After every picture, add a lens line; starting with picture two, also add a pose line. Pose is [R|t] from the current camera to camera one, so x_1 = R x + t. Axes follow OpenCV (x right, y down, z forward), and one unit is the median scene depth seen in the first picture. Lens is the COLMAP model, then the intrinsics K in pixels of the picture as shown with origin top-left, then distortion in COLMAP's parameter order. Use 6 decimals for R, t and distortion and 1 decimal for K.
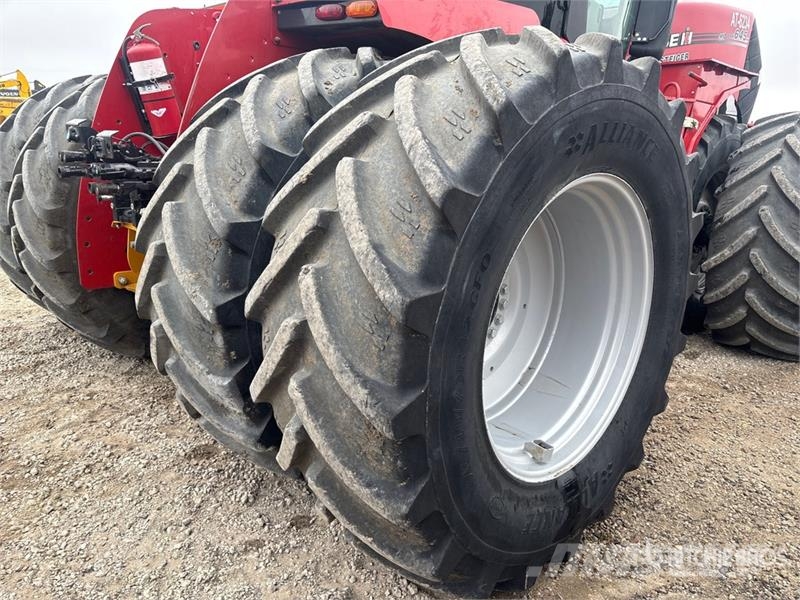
lens RADIAL K [[600.3, 0, 404.8], [0, 600.3, 296.0], [0, 0, 1]] dist [0.039121, -0.047726]
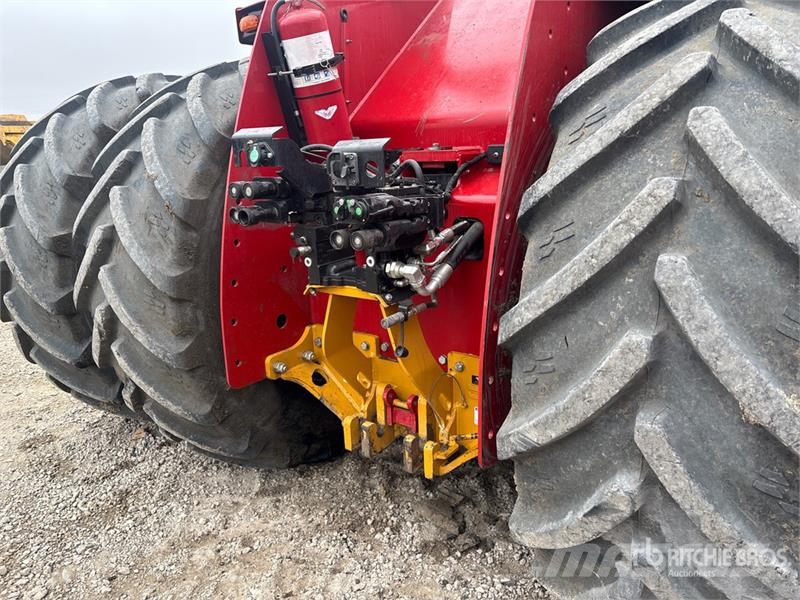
lens RADIAL K [[600.3, 0, 394.6], [0, 600.3, 298.4], [0, 0, 1]] dist [0.039121, -0.047726]
pose [[0.984413, -0.112157, 0.135469, -0.445094], [0.112421, 0.993644, 0.005718, -0.096354], [-0.135250, 0.009600, 0.990765, 0.333677]]
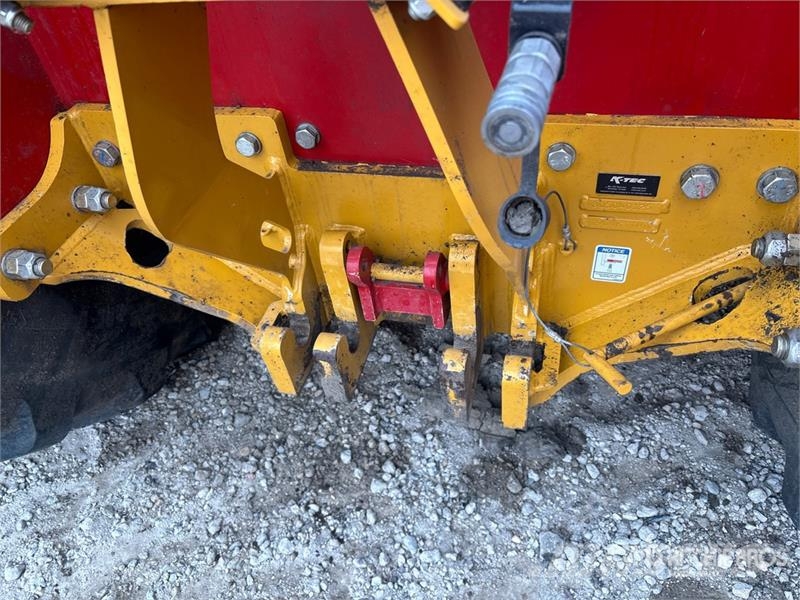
lens RADIAL K [[600.3, 0, 401.9], [0, 600.3, 300.3], [0, 0, 1]] dist [0.039121, -0.047726]
pose [[0.842428, -0.462173, 0.276967, -0.436403], [0.268260, 0.805567, 0.528298, -0.105009], [-0.467280, -0.370754, 0.802615, 0.778580]]
